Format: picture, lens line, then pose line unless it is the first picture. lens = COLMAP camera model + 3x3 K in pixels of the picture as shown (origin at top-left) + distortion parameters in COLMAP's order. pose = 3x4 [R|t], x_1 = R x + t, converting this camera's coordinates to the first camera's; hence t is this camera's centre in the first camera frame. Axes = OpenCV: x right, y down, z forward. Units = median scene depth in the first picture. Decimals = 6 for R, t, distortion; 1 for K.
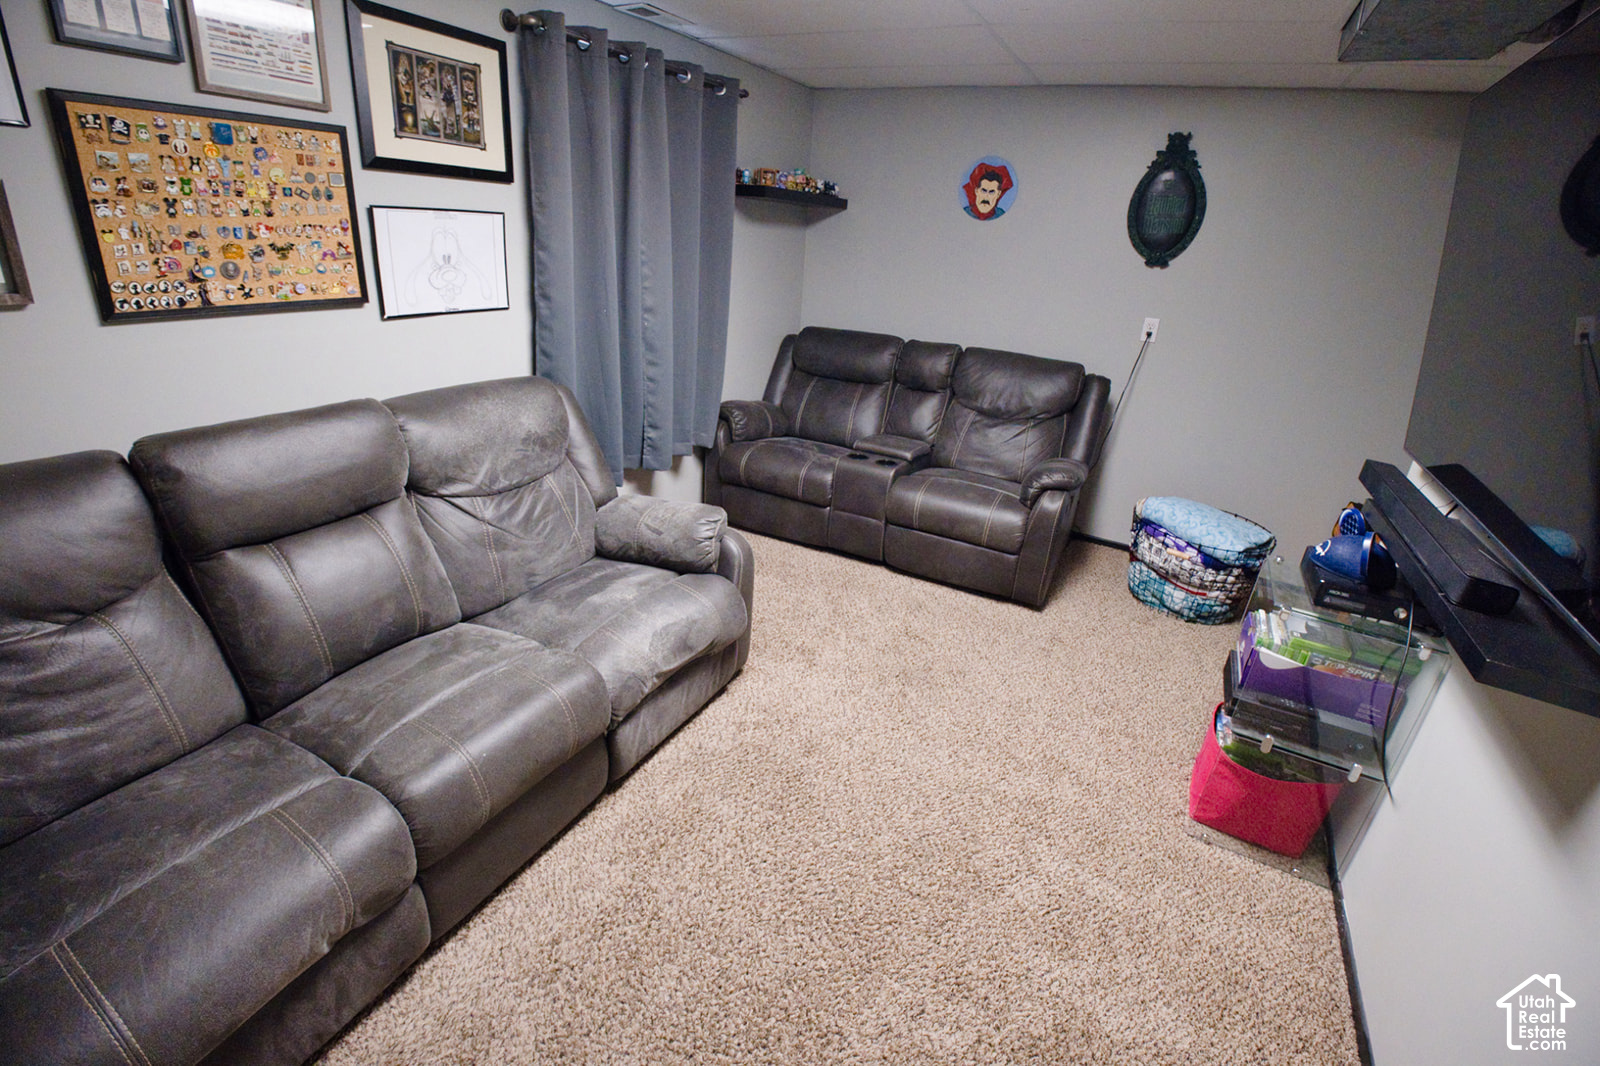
lens RADIAL K [[706.1, 0, 794.6], [0, 706.1, 528.6], [0, 0, 1]] dist [-0.035136, -0.003713]
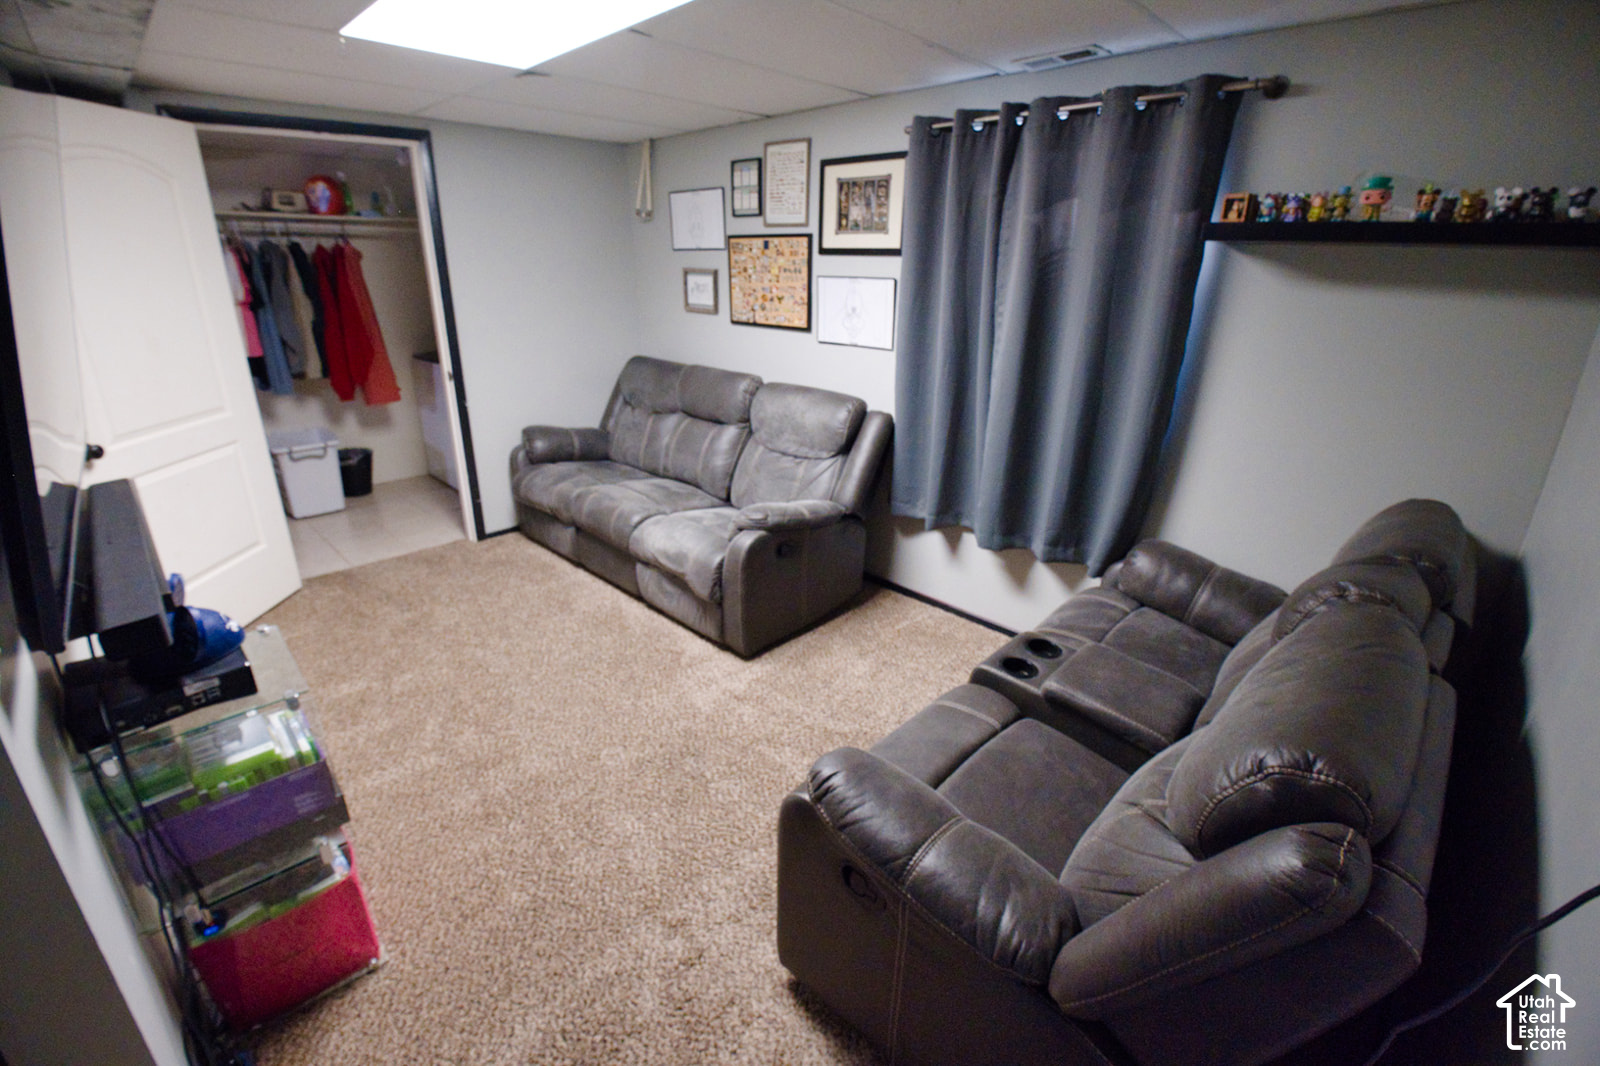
lens RADIAL K [[706.1, 0, 799.3], [0, 706.1, 527.7], [0, 0, 1]] dist [-0.035136, -0.003713]
pose [[-0.285601, 0.264899, -0.921011, 1.187938], [-0.407131, 0.836468, 0.366832, -0.573885], [0.867569, 0.479740, -0.131047, 1.507549]]
